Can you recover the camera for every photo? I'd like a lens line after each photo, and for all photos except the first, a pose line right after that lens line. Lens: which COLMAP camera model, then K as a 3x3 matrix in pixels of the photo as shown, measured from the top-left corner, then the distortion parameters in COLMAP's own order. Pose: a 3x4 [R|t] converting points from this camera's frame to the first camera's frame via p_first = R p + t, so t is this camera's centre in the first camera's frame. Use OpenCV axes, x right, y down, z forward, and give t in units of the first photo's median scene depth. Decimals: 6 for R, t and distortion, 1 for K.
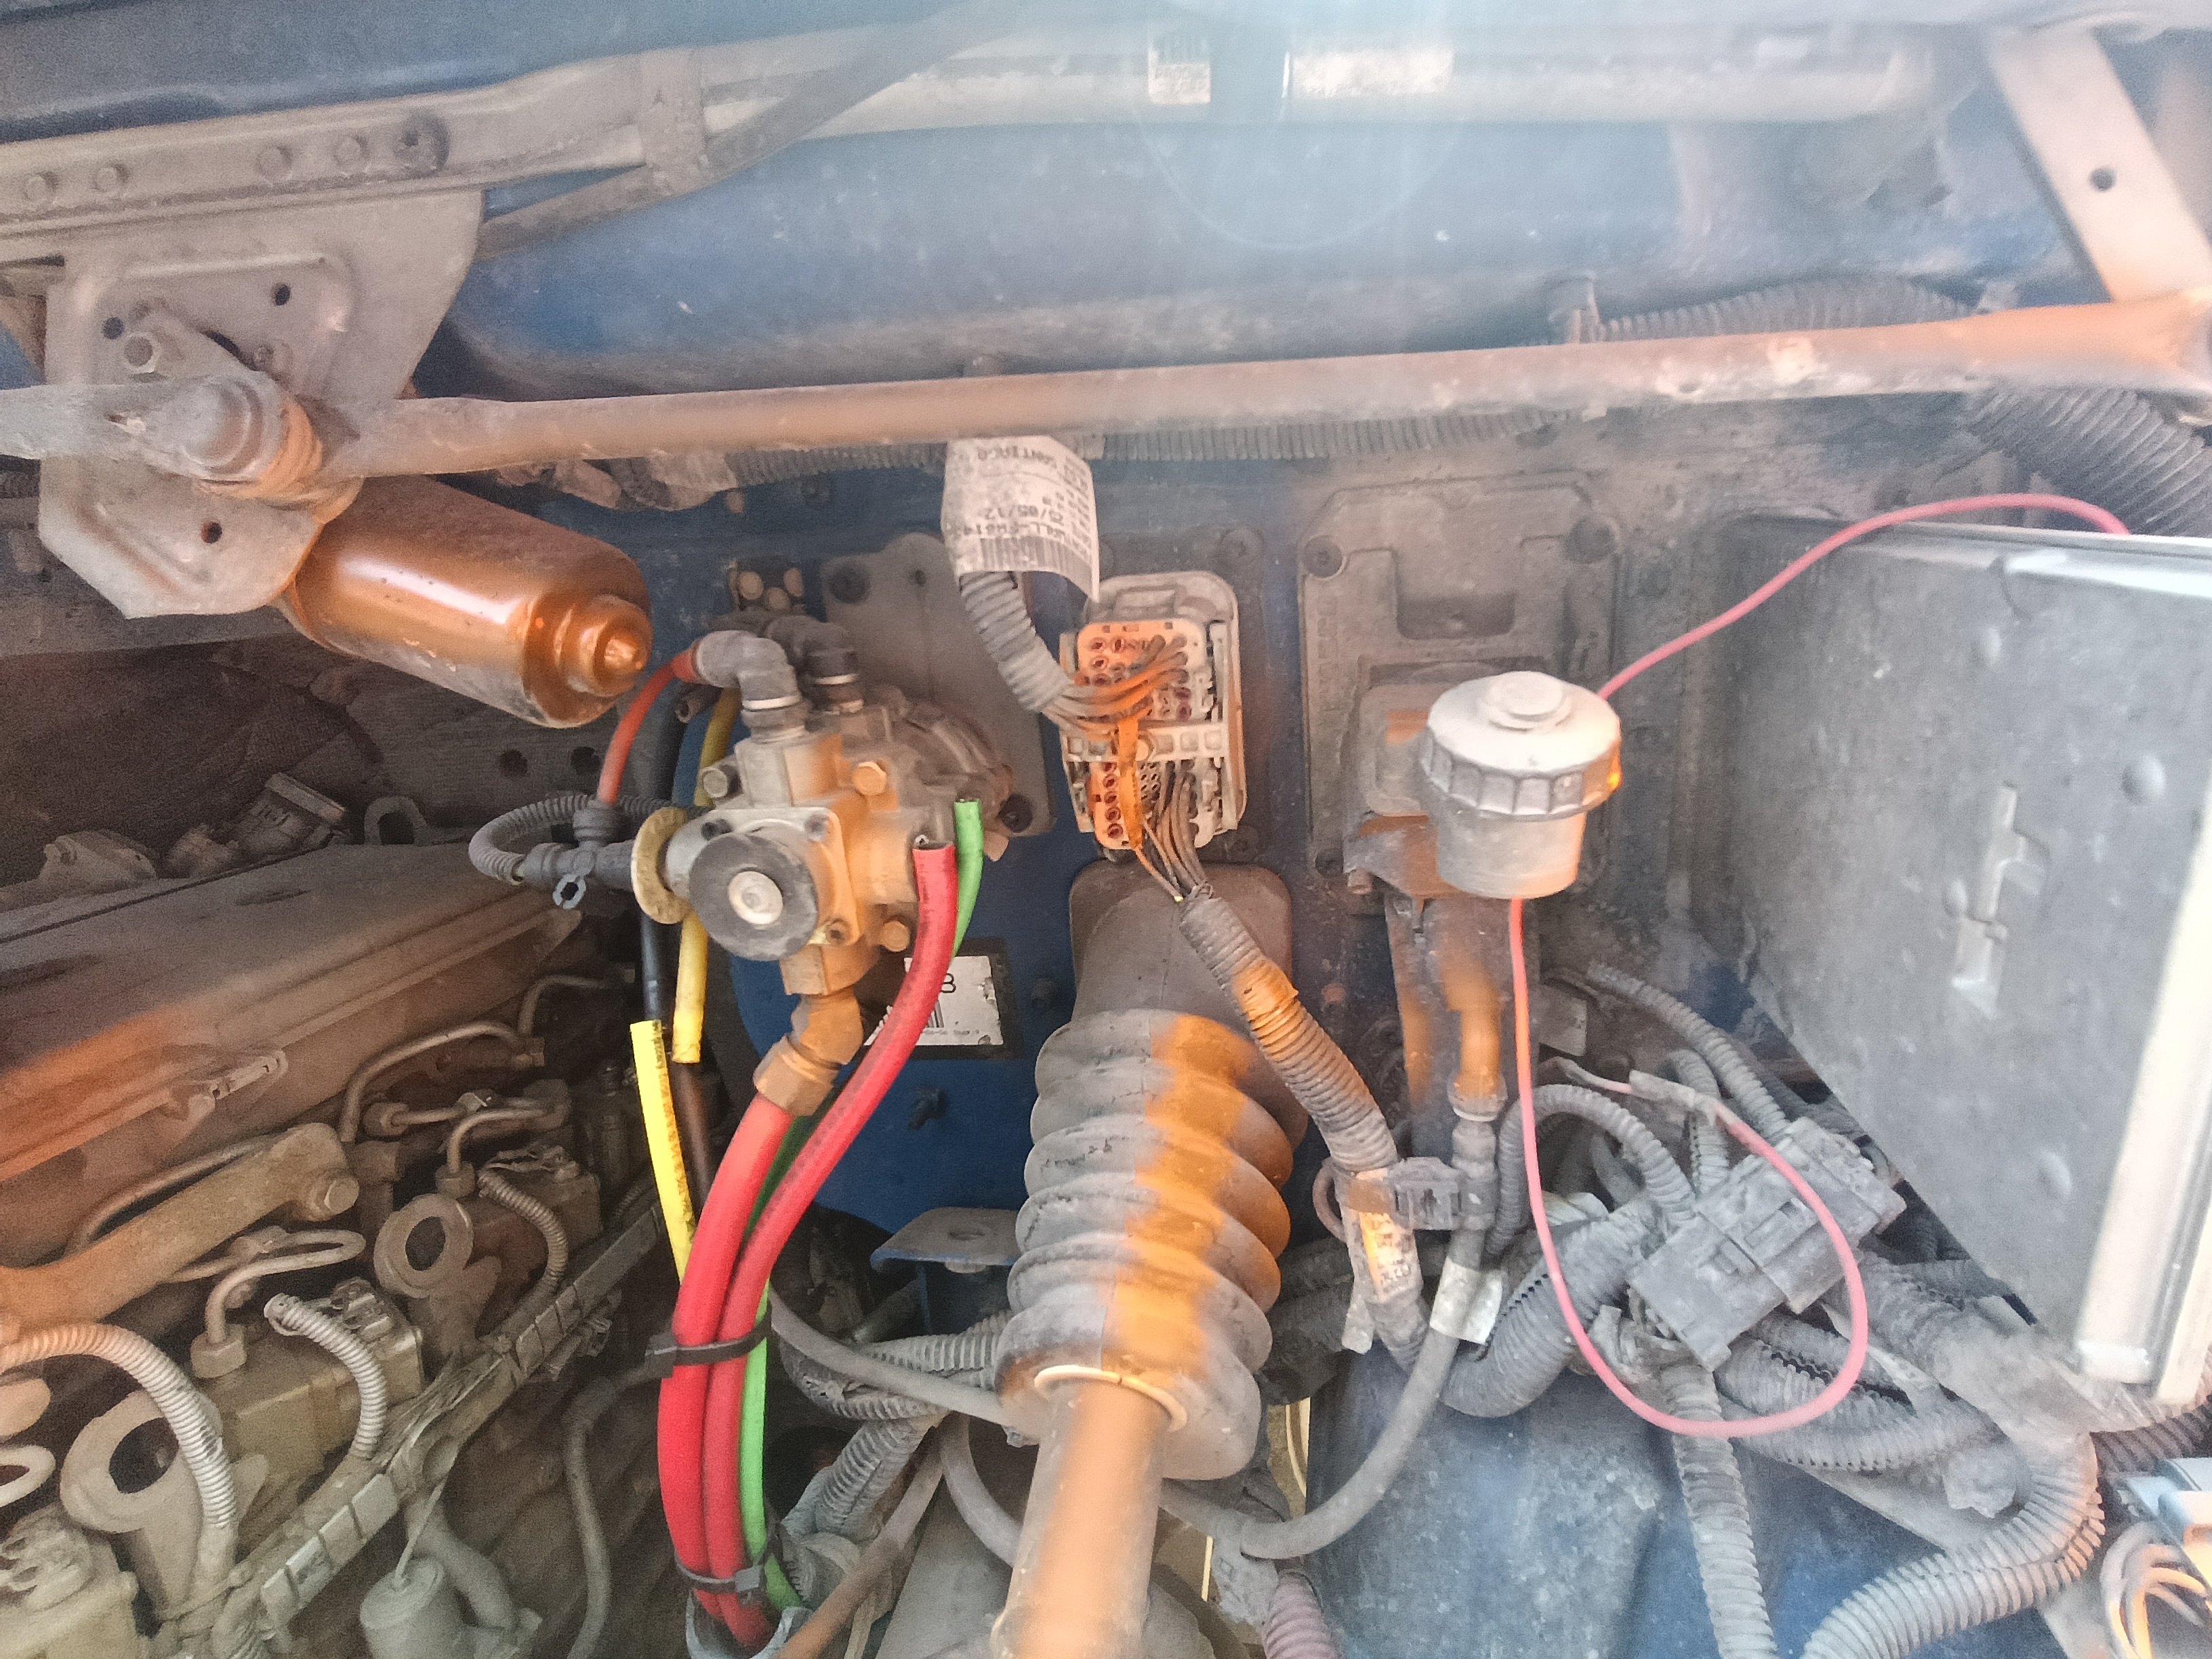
lens RADIAL K [[993.2, 0, 1106.0], [0, 993.2, 829.5], [0, 0, 1]] dist [-0.003663, 0.000122]
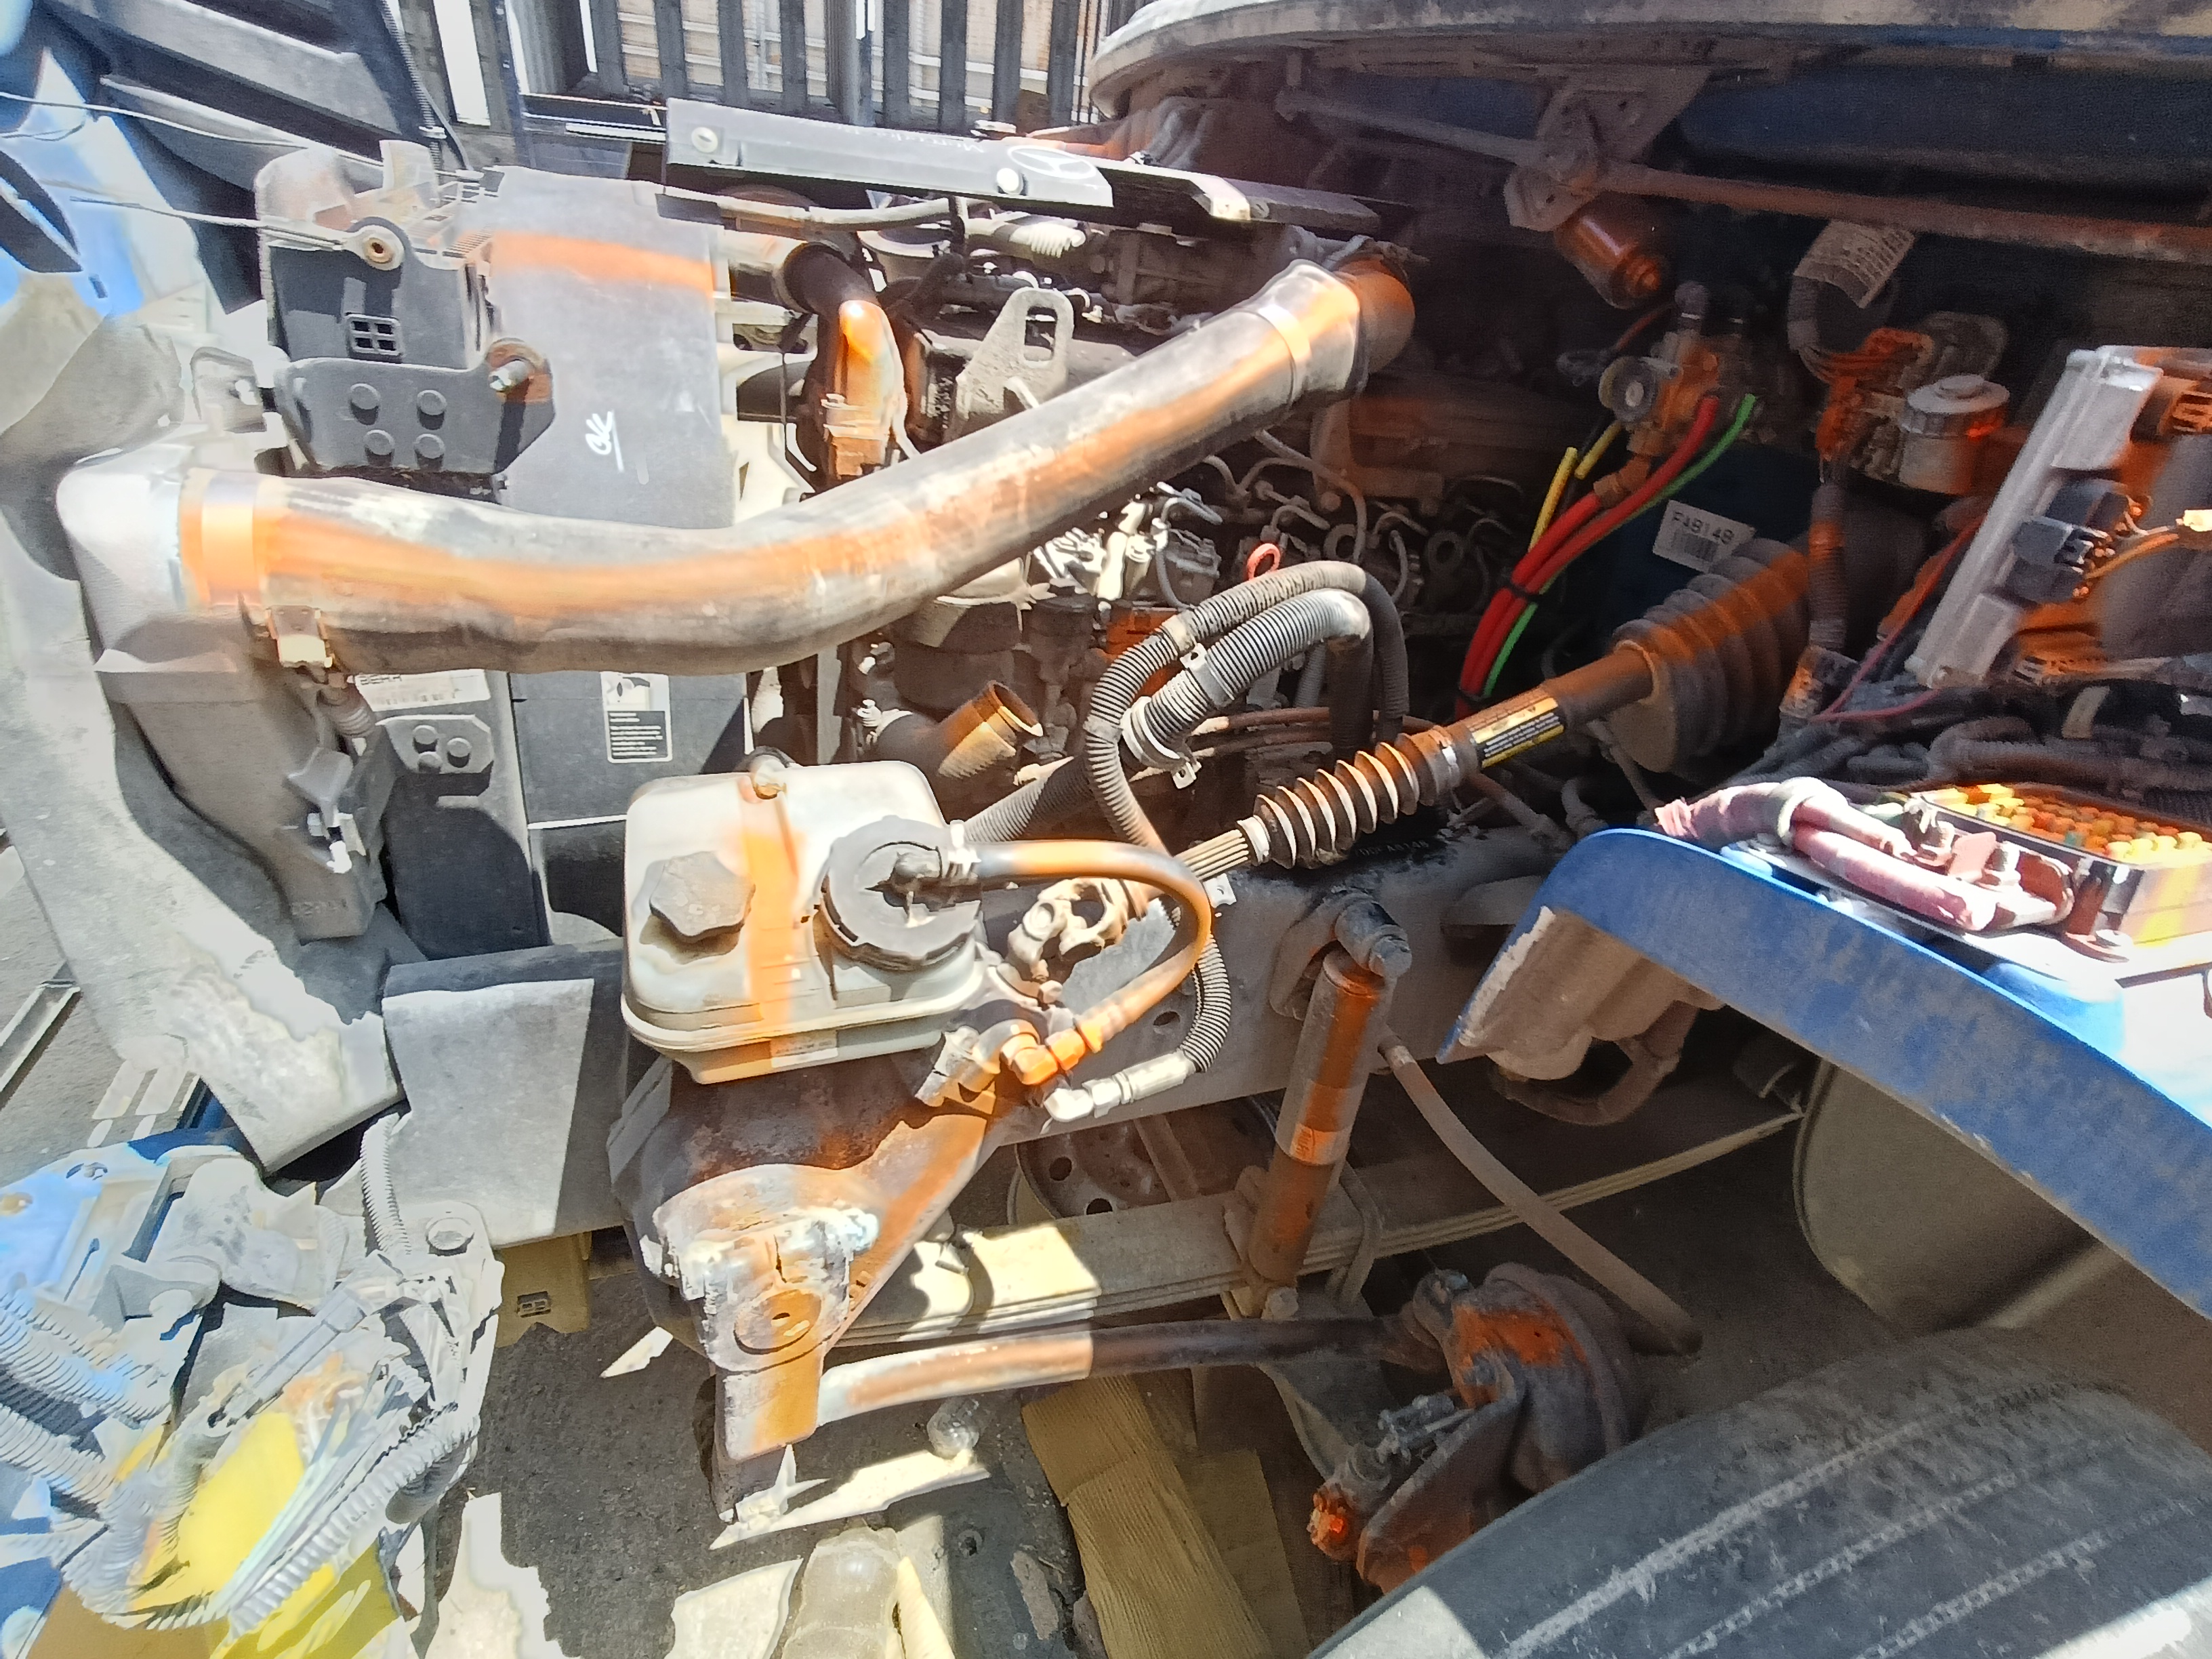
lens RADIAL K [[1065.8, 0, 1115.5], [0, 1065.8, 822.0], [0, 0, 1]] dist [-0.003819, 0.006320]
pose [[0.483908, 0.562184, -0.670658, 1.226884], [-0.396922, 0.823998, 0.404327, 0.340385], [0.779927, 0.070542, 0.621882, -1.387414]]
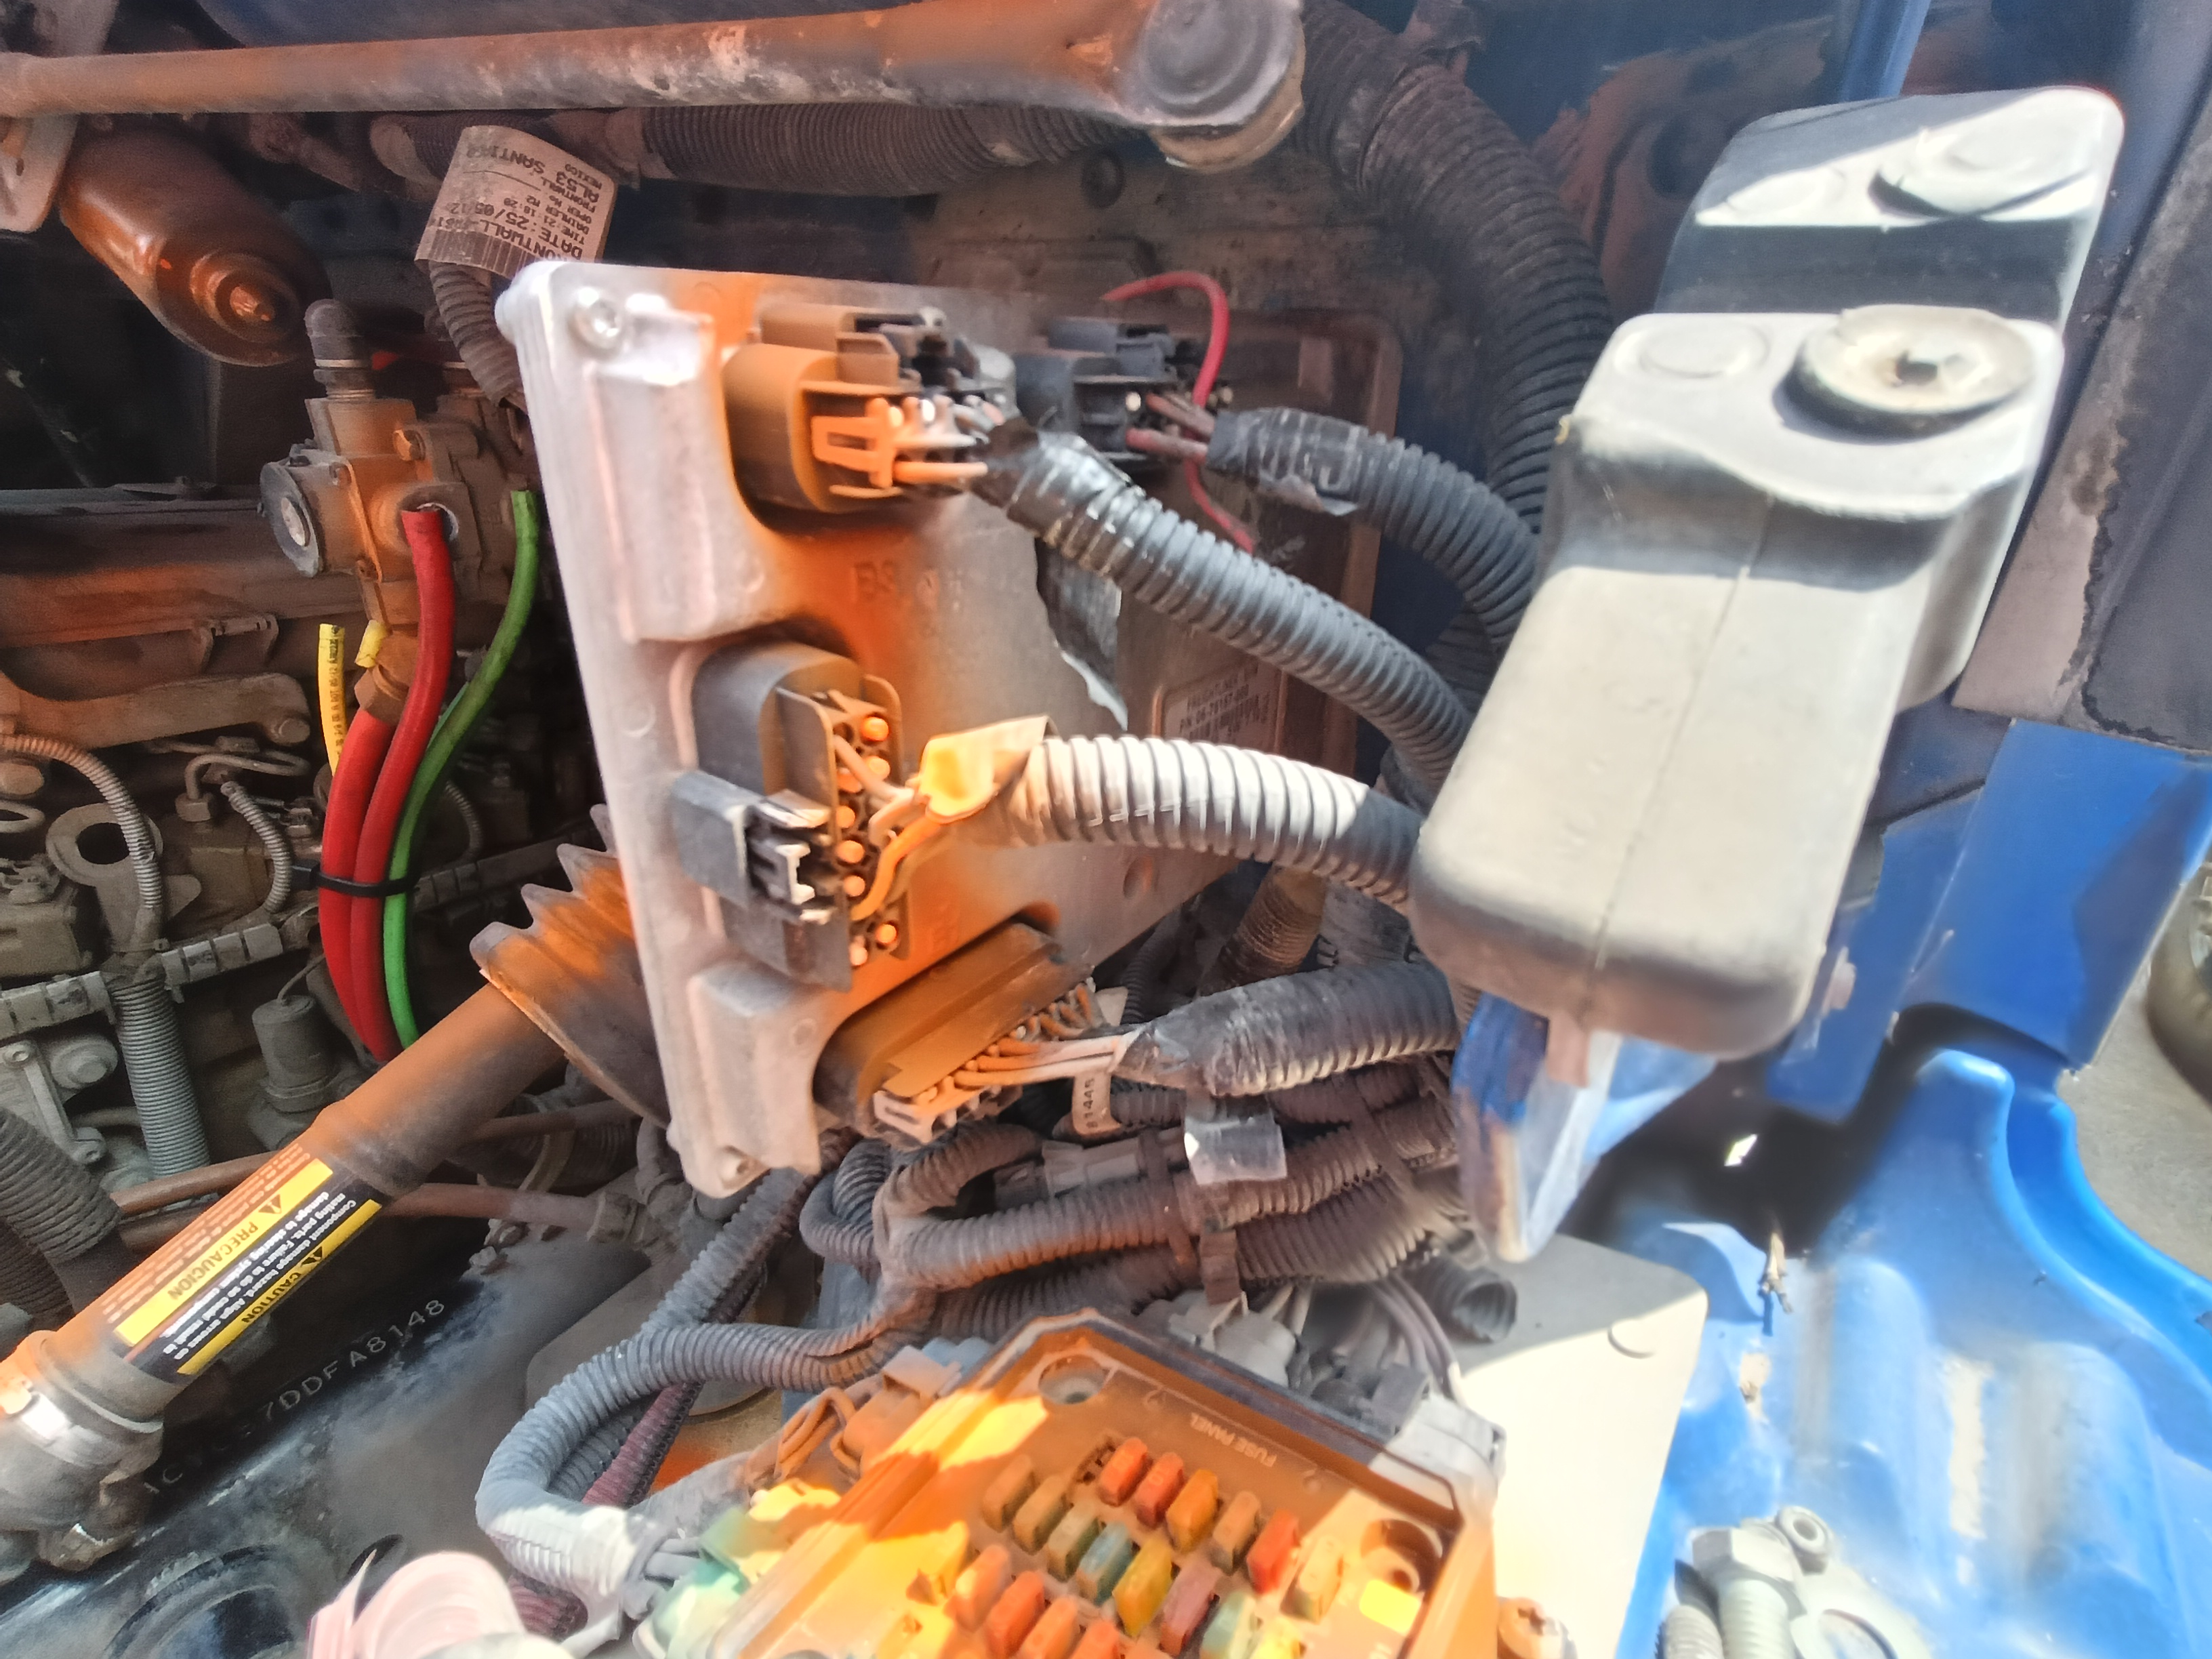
lens RADIAL K [[1014.7, 0, 1120.7], [0, 1014.7, 833.5], [0, 0, 1]] dist [-0.001760, 0.000814]
pose [[0.904111, 0.283438, -0.319760, 0.969075], [-0.231824, 0.953992, 0.190151, -0.035467], [0.358944, -0.097789, 0.928222, 0.131093]]
